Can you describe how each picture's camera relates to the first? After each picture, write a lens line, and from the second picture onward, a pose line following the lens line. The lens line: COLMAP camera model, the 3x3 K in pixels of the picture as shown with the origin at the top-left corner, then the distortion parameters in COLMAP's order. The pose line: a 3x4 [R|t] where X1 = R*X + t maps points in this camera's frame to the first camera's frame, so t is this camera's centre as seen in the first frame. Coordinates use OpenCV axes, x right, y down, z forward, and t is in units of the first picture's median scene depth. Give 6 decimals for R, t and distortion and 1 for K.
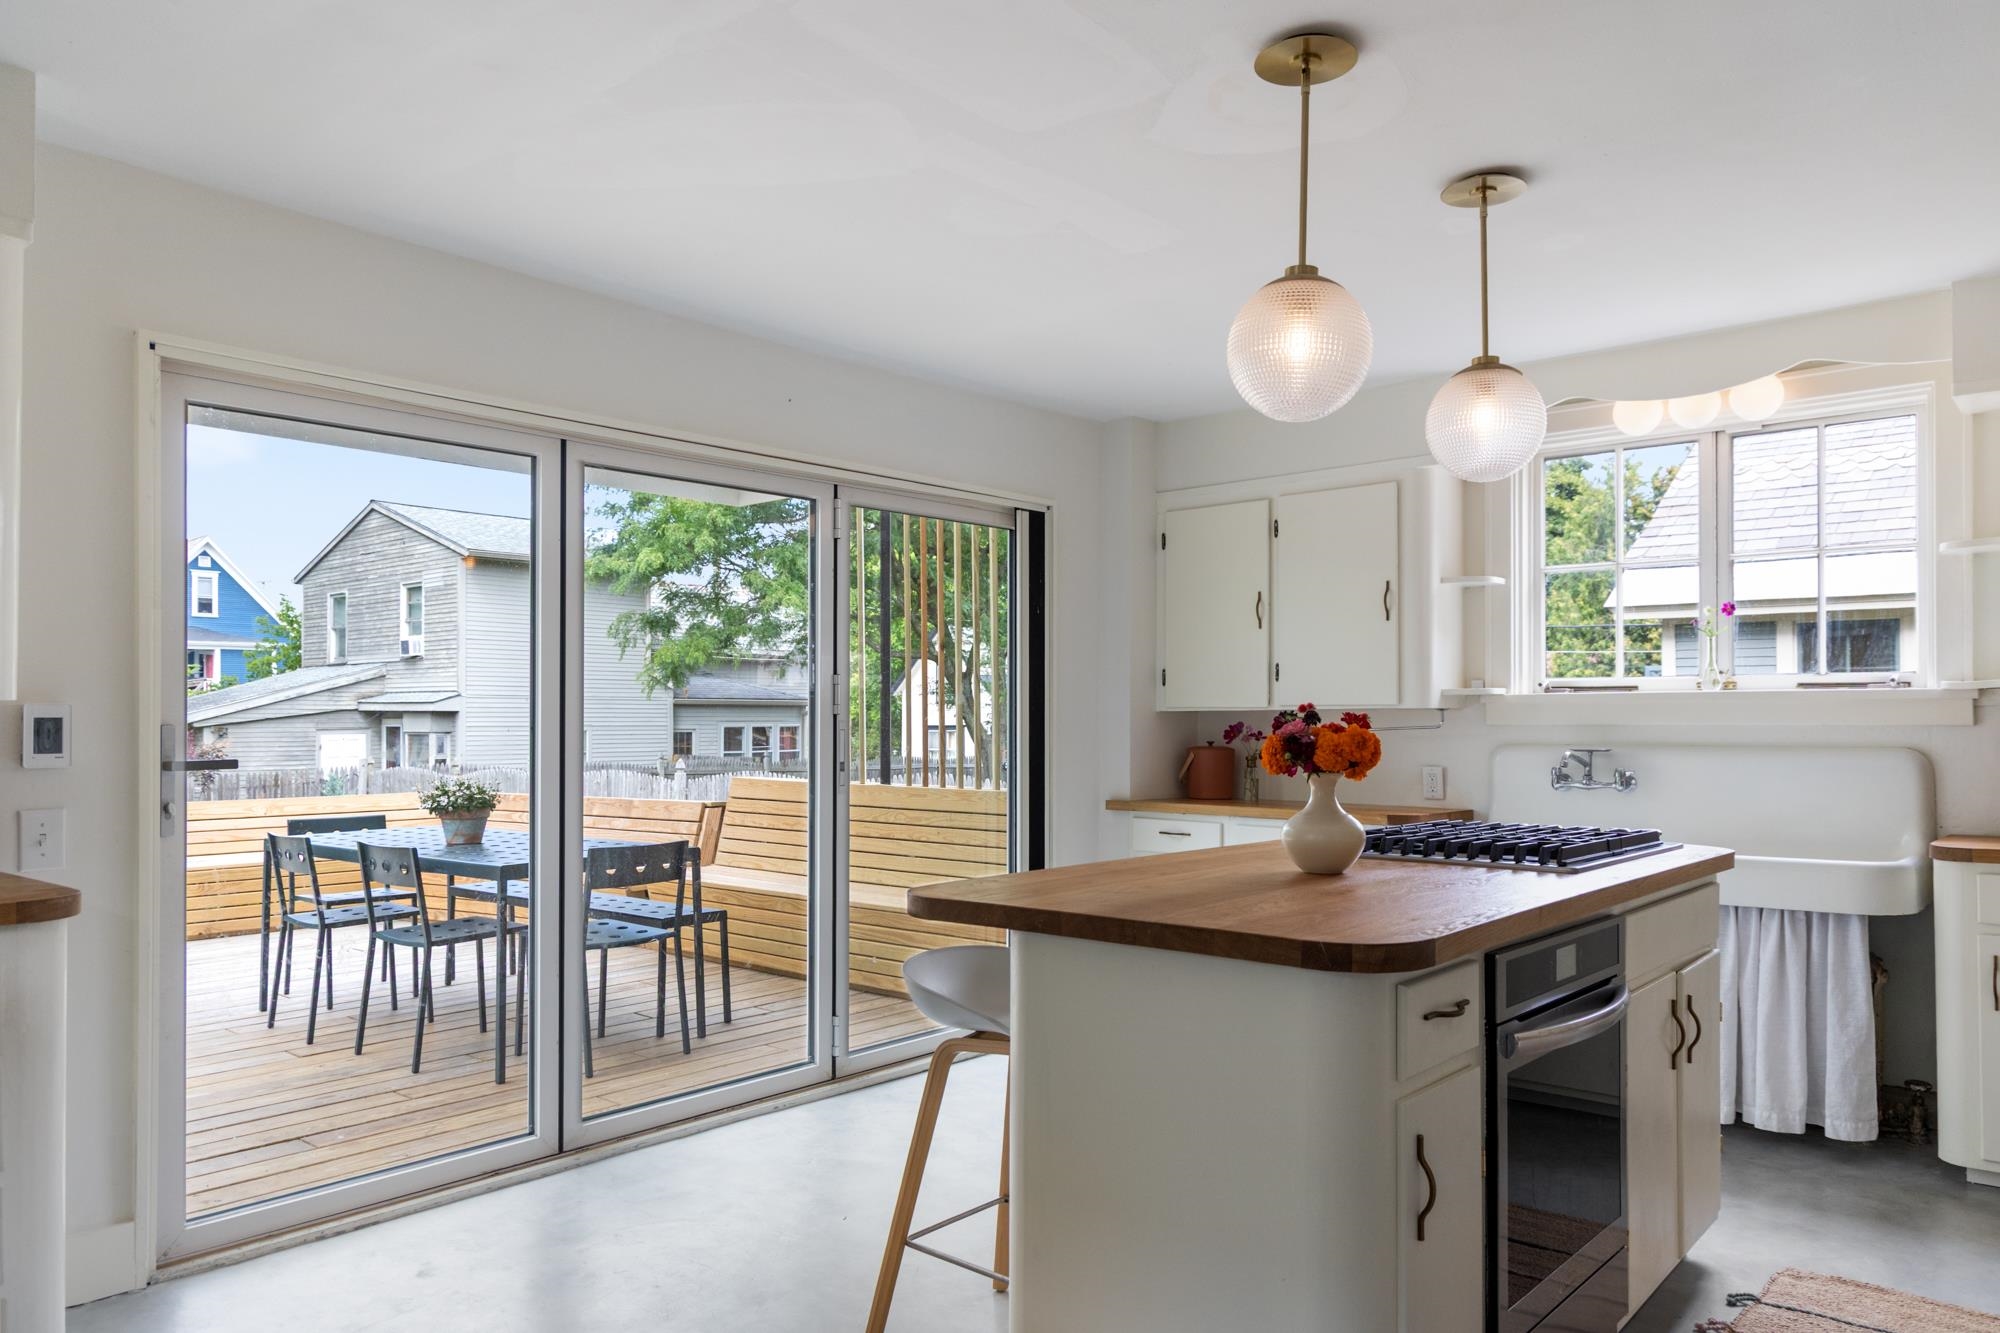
lens RADIAL K [[1355.8, 0, 994.0], [0, 1355.8, 699.7], [0, 0, 1]] dist [-0.001895, -0.001016]
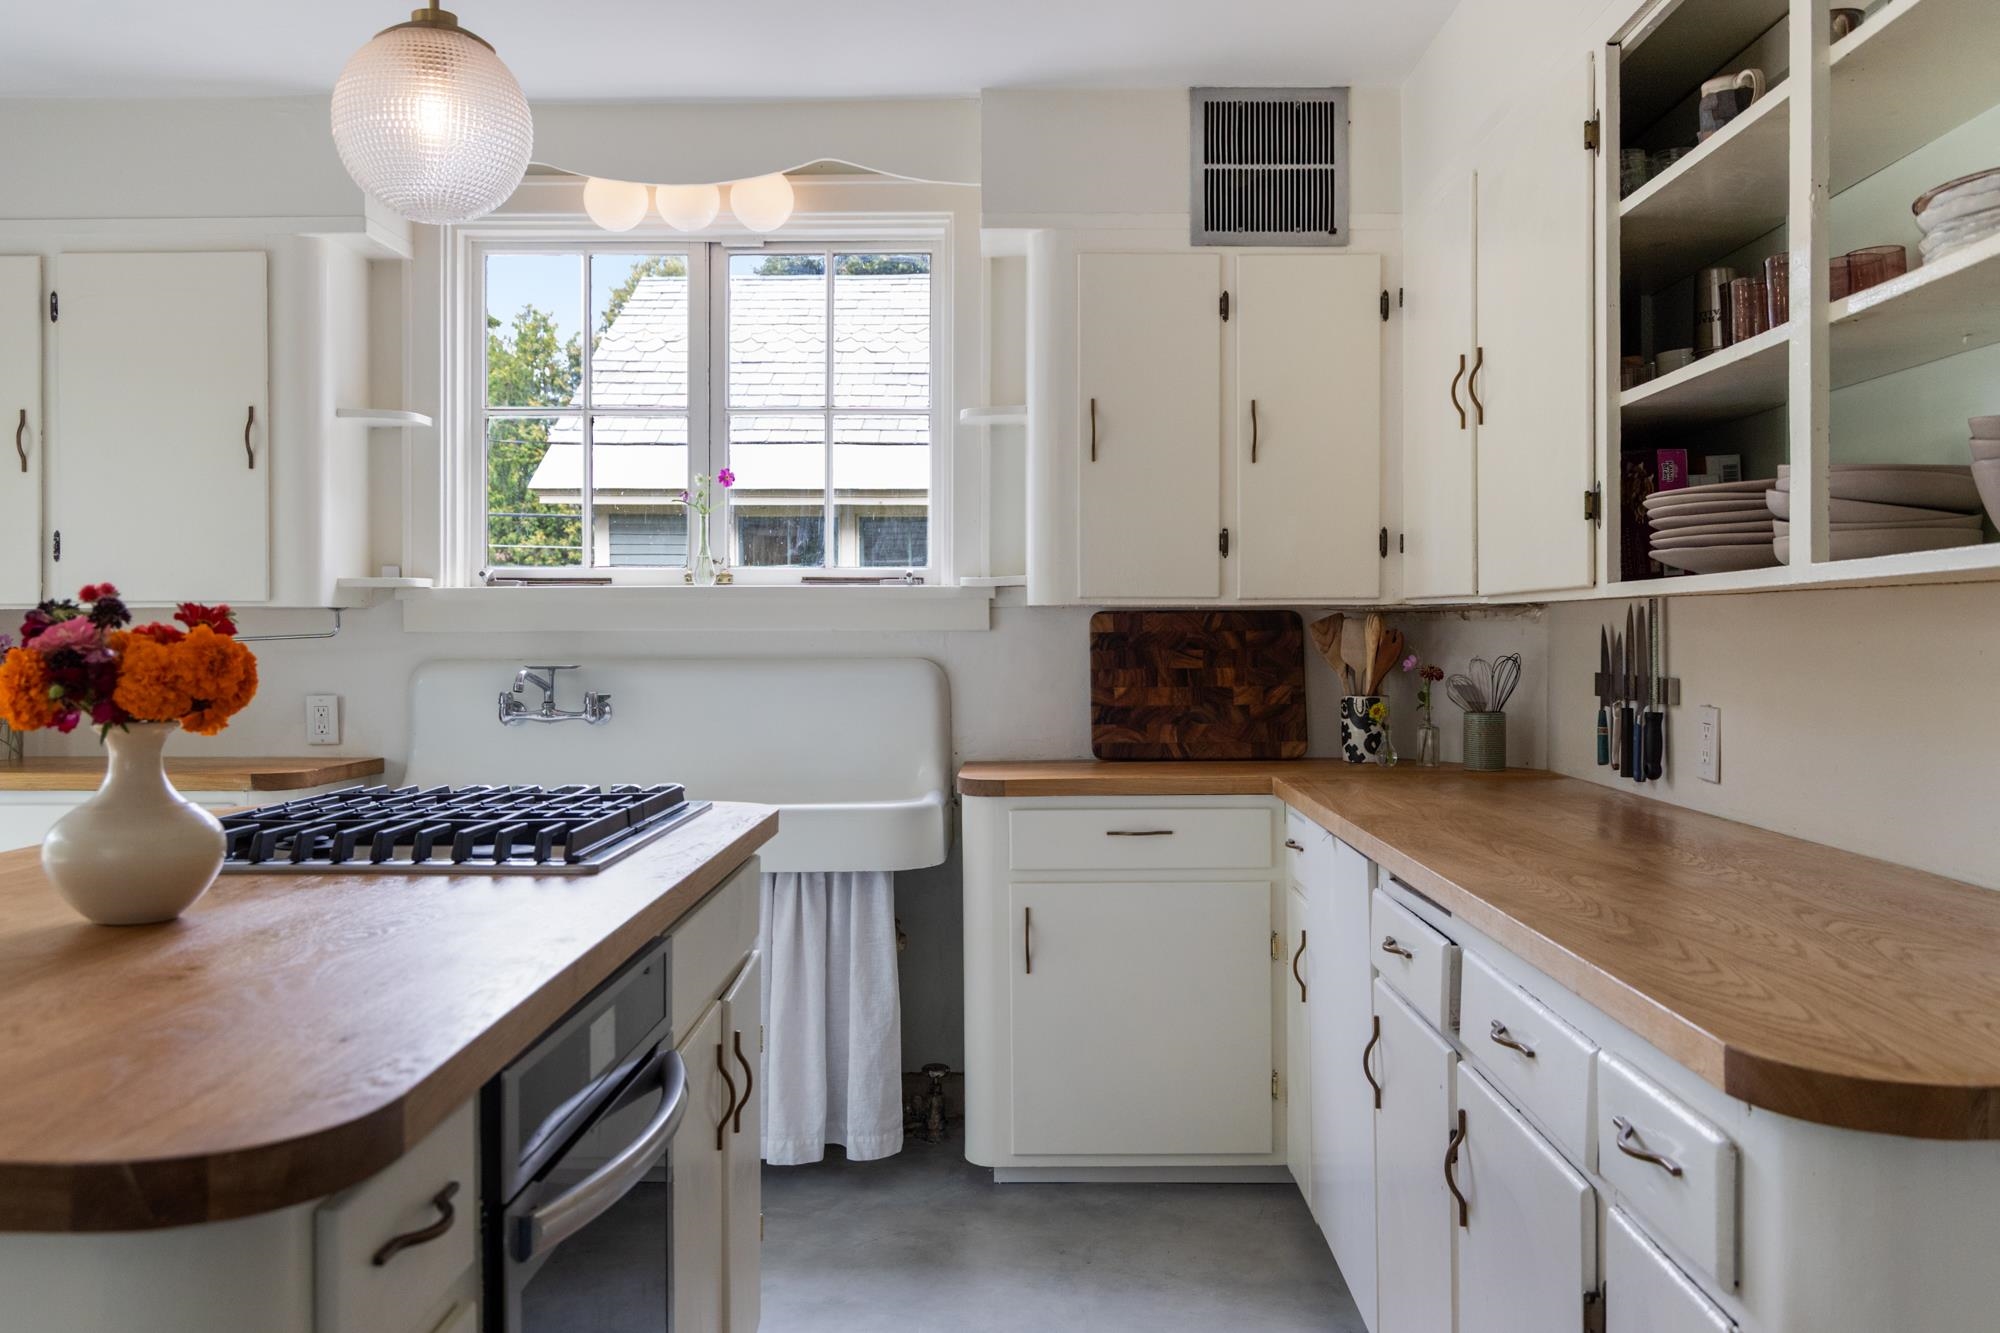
lens RADIAL K [[1669.6, 0, 999.8], [0, 1669.6, 640.6], [0, 0, 1]] dist [0.005648, 0.000358]
pose [[0.757566, -0.006003, 0.652731, 0.055631], [-0.007751, 0.999804, 0.018191, 0.006613], [-0.652713, -0.018840, 0.757371, 0.221151]]
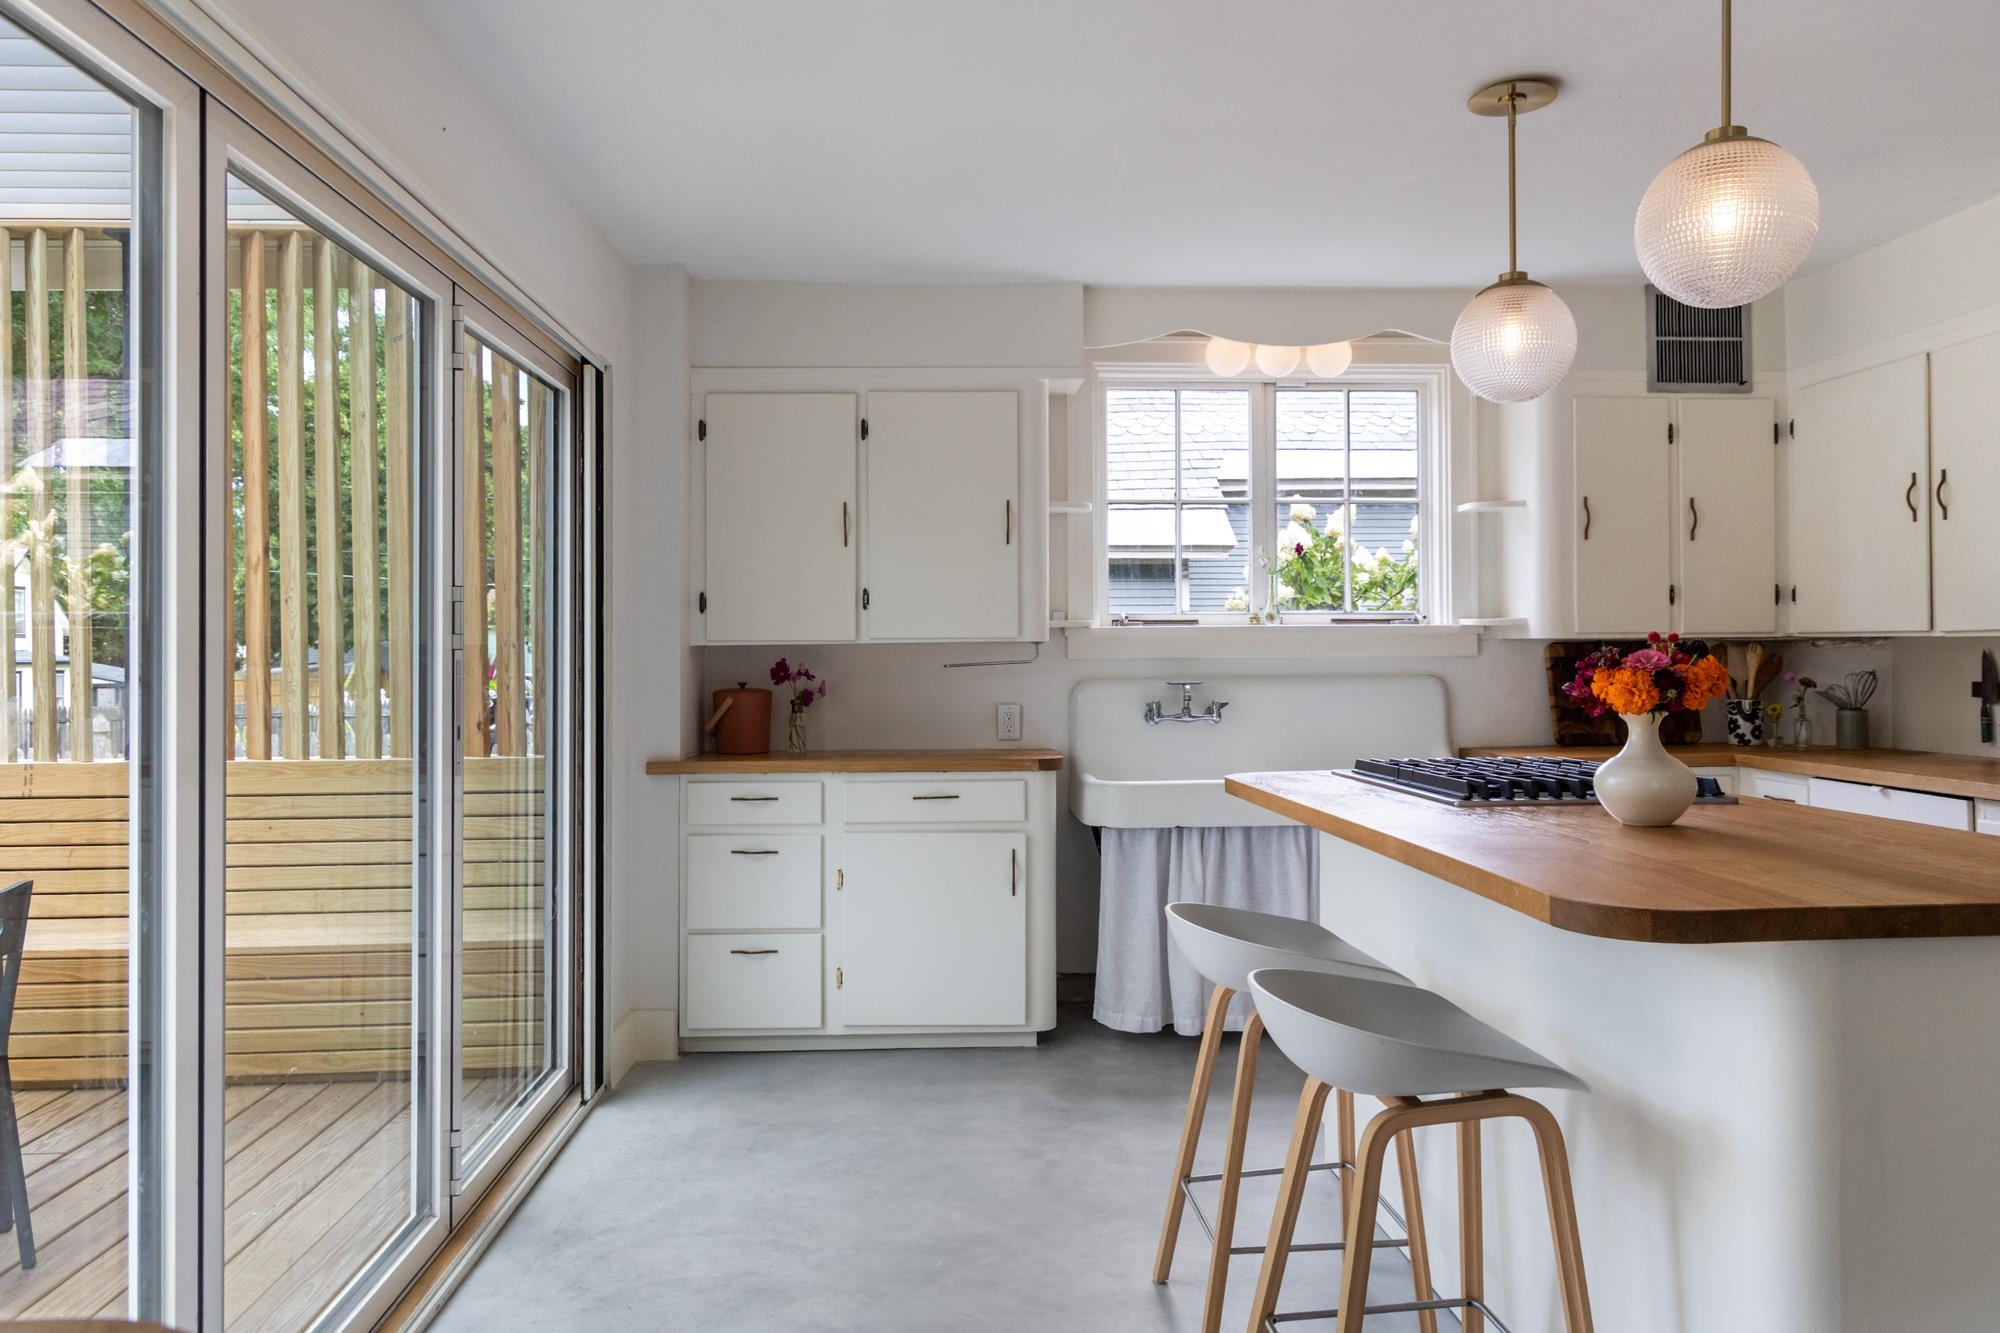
lens RADIAL K [[1403.0, 0, 997.5], [0, 1403.0, 643.8], [0, 0, 1]] dist [0.007972, 0.002095]
pose [[0.712665, 0.001797, 0.701502, -0.469473], [-0.003357, 0.999994, 0.000849, 0.008981], [-0.701496, -0.002960, 0.712667, 0.427431]]
